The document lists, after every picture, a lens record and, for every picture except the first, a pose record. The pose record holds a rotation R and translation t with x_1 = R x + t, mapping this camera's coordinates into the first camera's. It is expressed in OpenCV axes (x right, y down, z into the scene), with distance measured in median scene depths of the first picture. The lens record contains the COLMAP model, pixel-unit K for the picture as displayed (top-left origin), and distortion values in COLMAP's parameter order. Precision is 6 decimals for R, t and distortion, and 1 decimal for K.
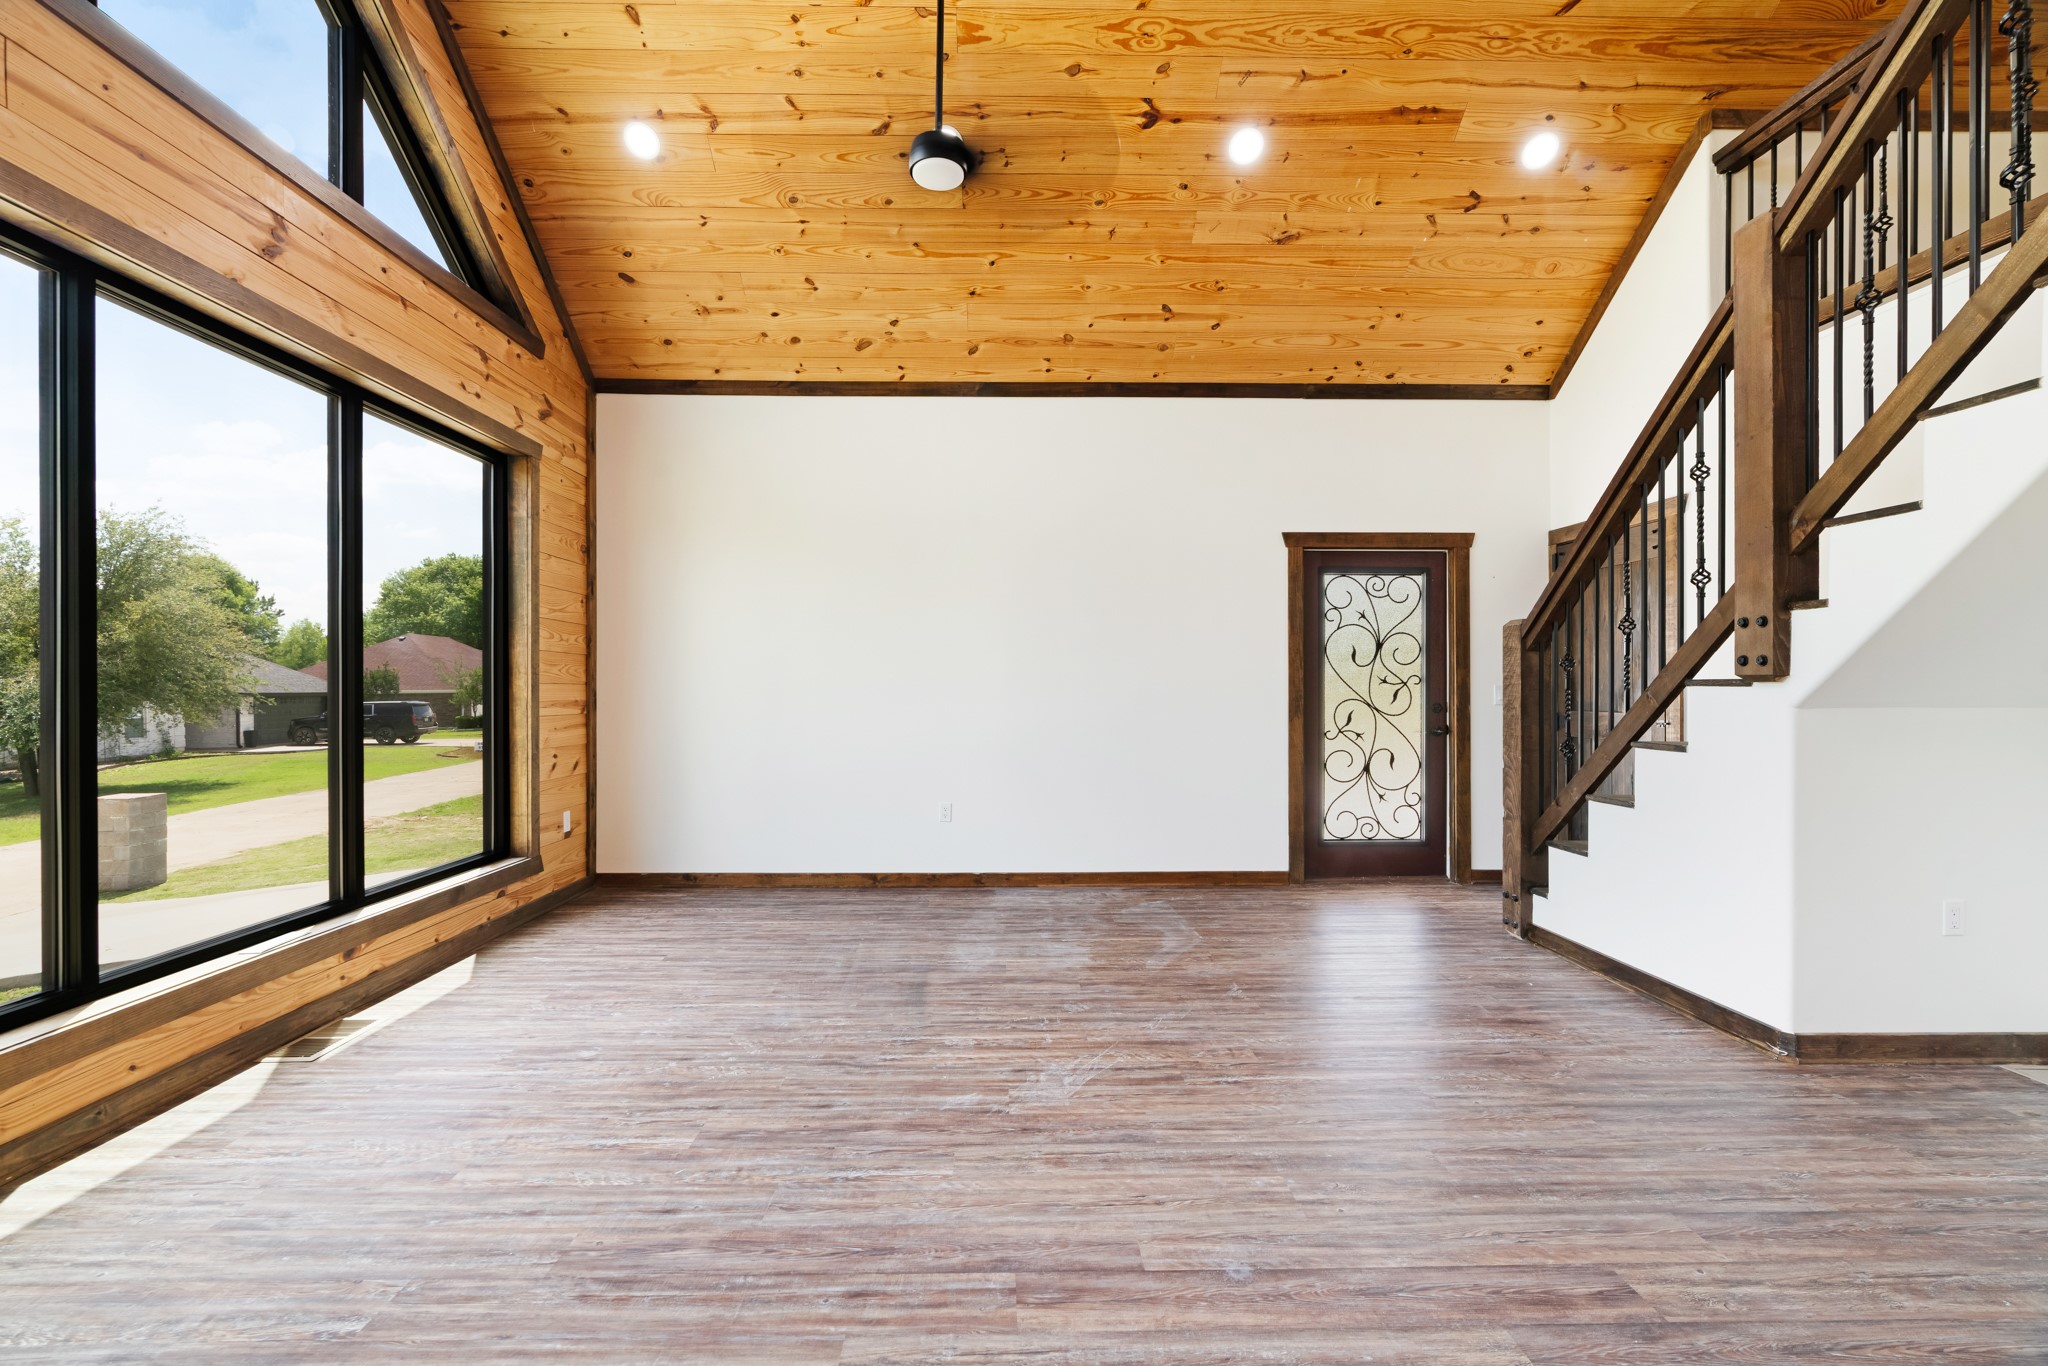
lens RADIAL K [[917.5, 0, 1021.5], [0, 917.5, 695.0], [0, 0, 1]] dist [-0.012547, 0.003219]
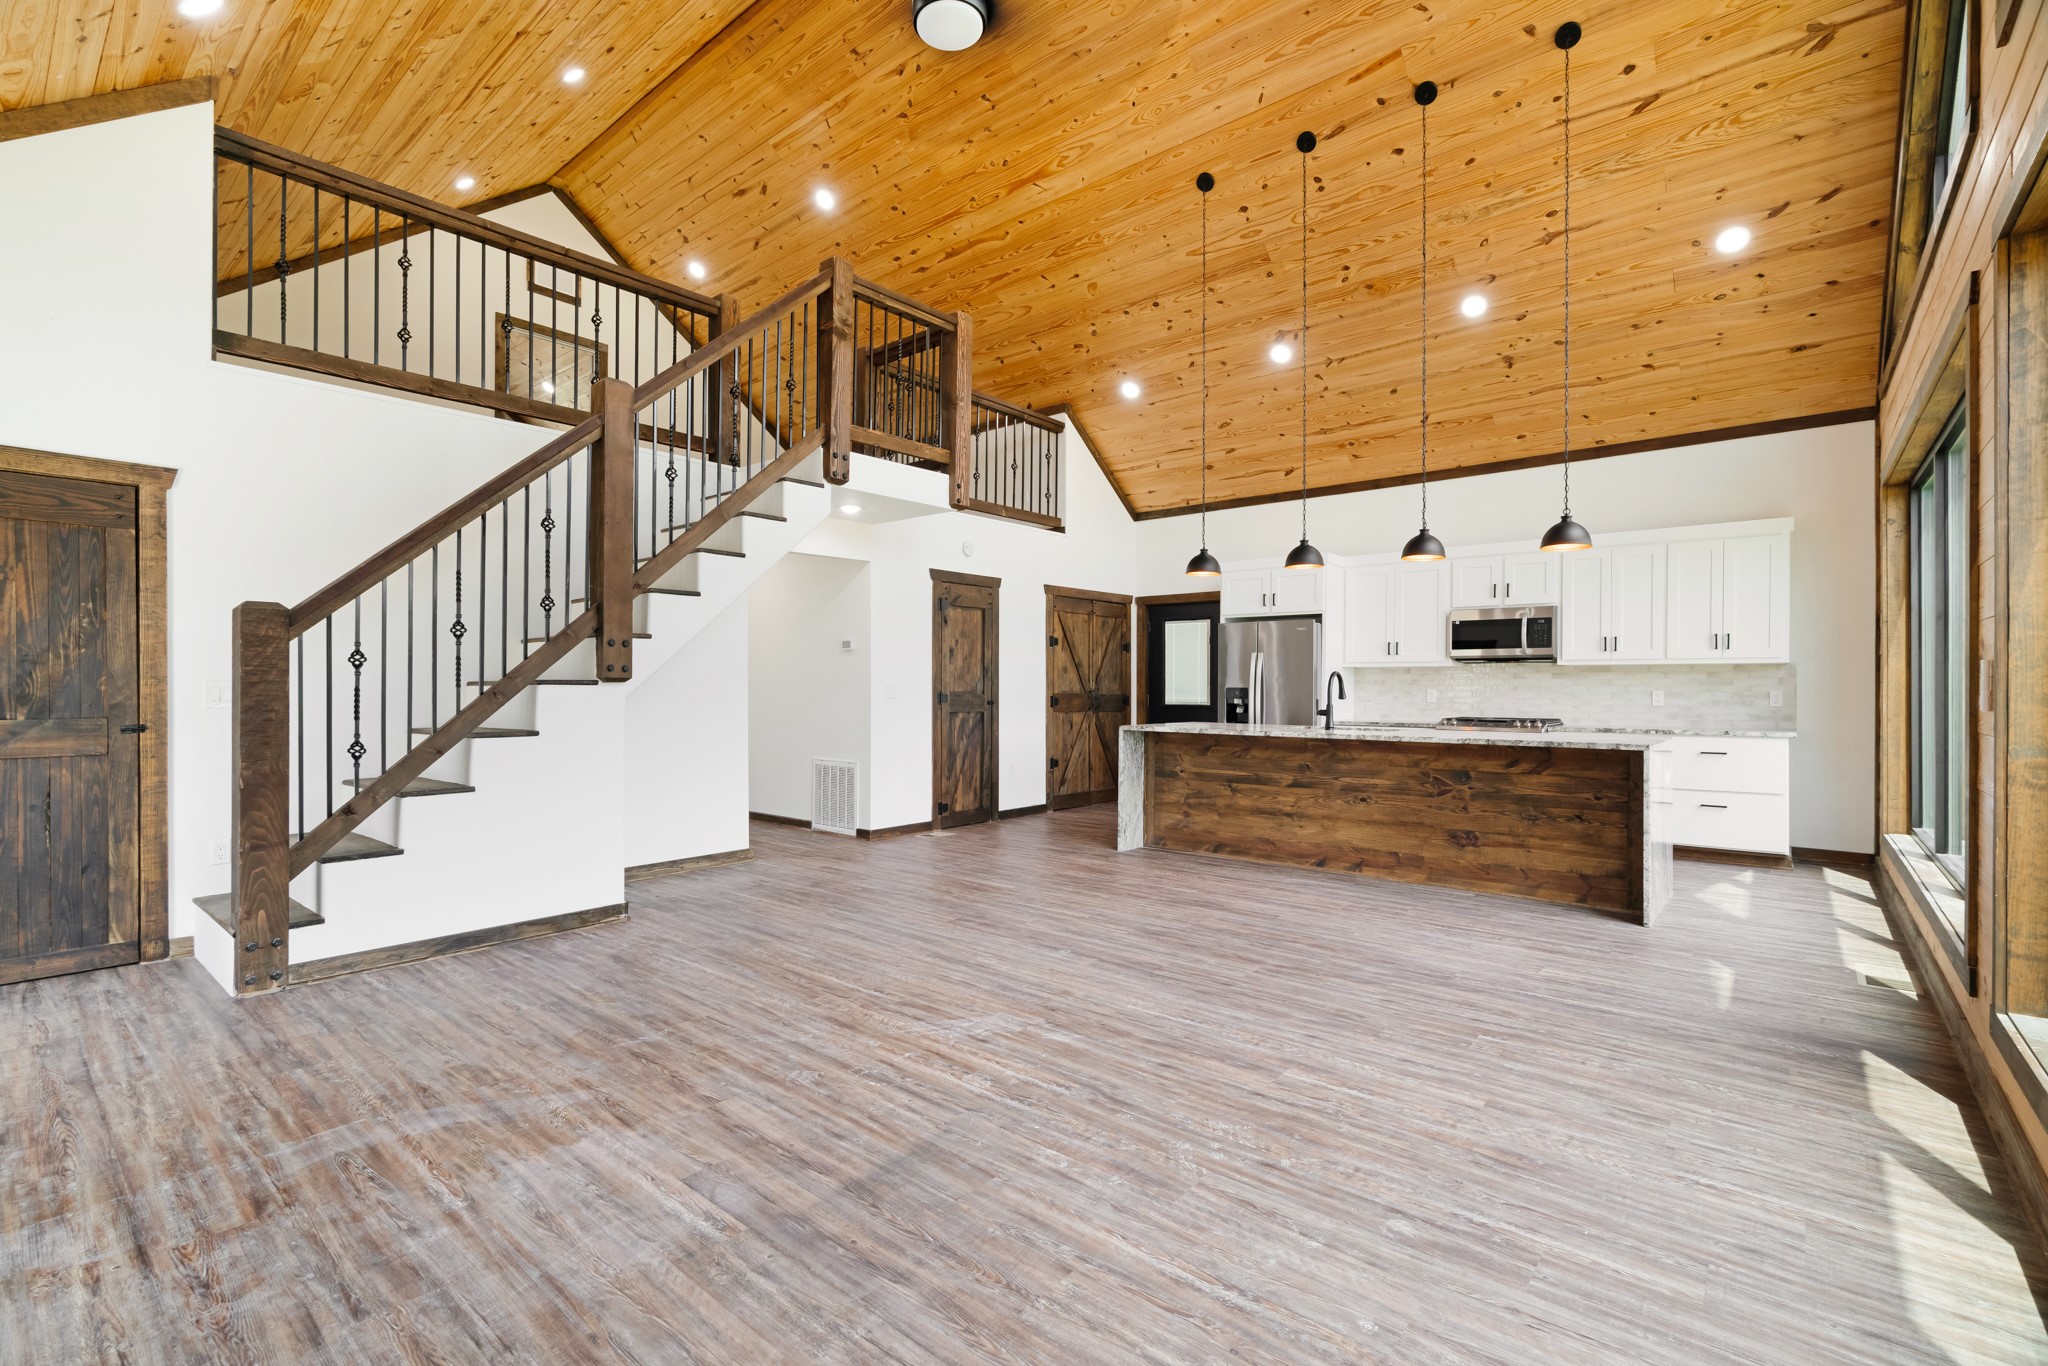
lens RADIAL K [[917.5, 0, 1018.6], [0, 917.5, 680.6], [0, 0, 1]] dist [-0.012547, 0.003219]
pose [[-0.744248, 0.005265, 0.667882, -0.638201], [0.004555, 0.999986, -0.002808, -0.006786], [-0.667888, 0.000953, -0.744261, 1.504238]]
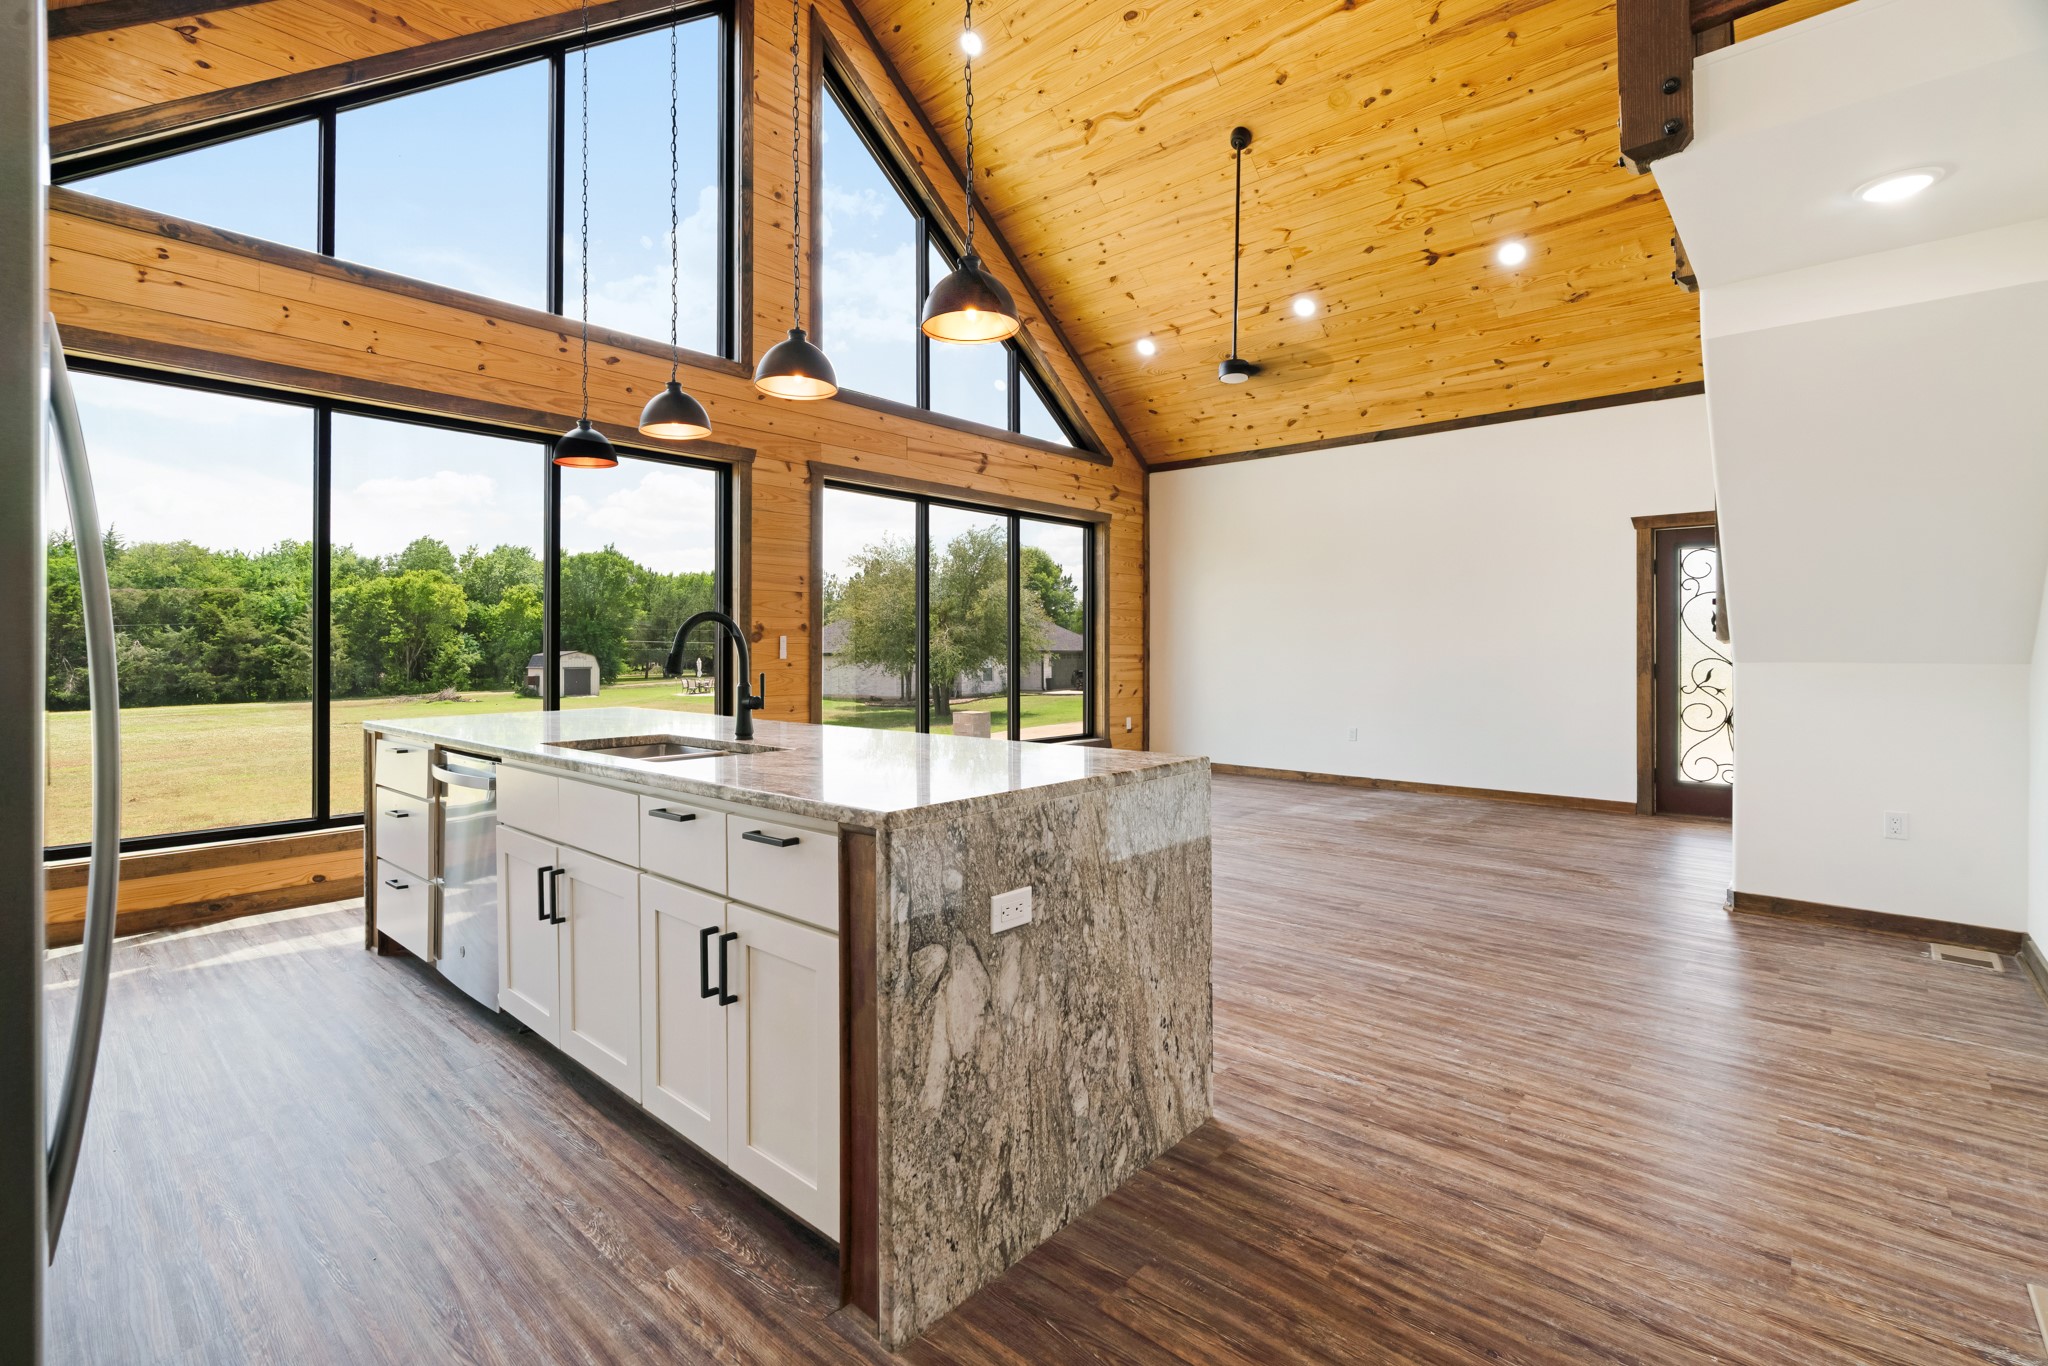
lens RADIAL K [[917.5, 0, 1016.8], [0, 917.5, 668.5], [0, 0, 1]] dist [-0.012547, 0.003219]
pose [[0.733378, 0.017193, -0.679604, 0.612671], [-0.006829, 0.999816, 0.017926, 0.003514], [0.679787, -0.008506, 0.733360, -0.495288]]
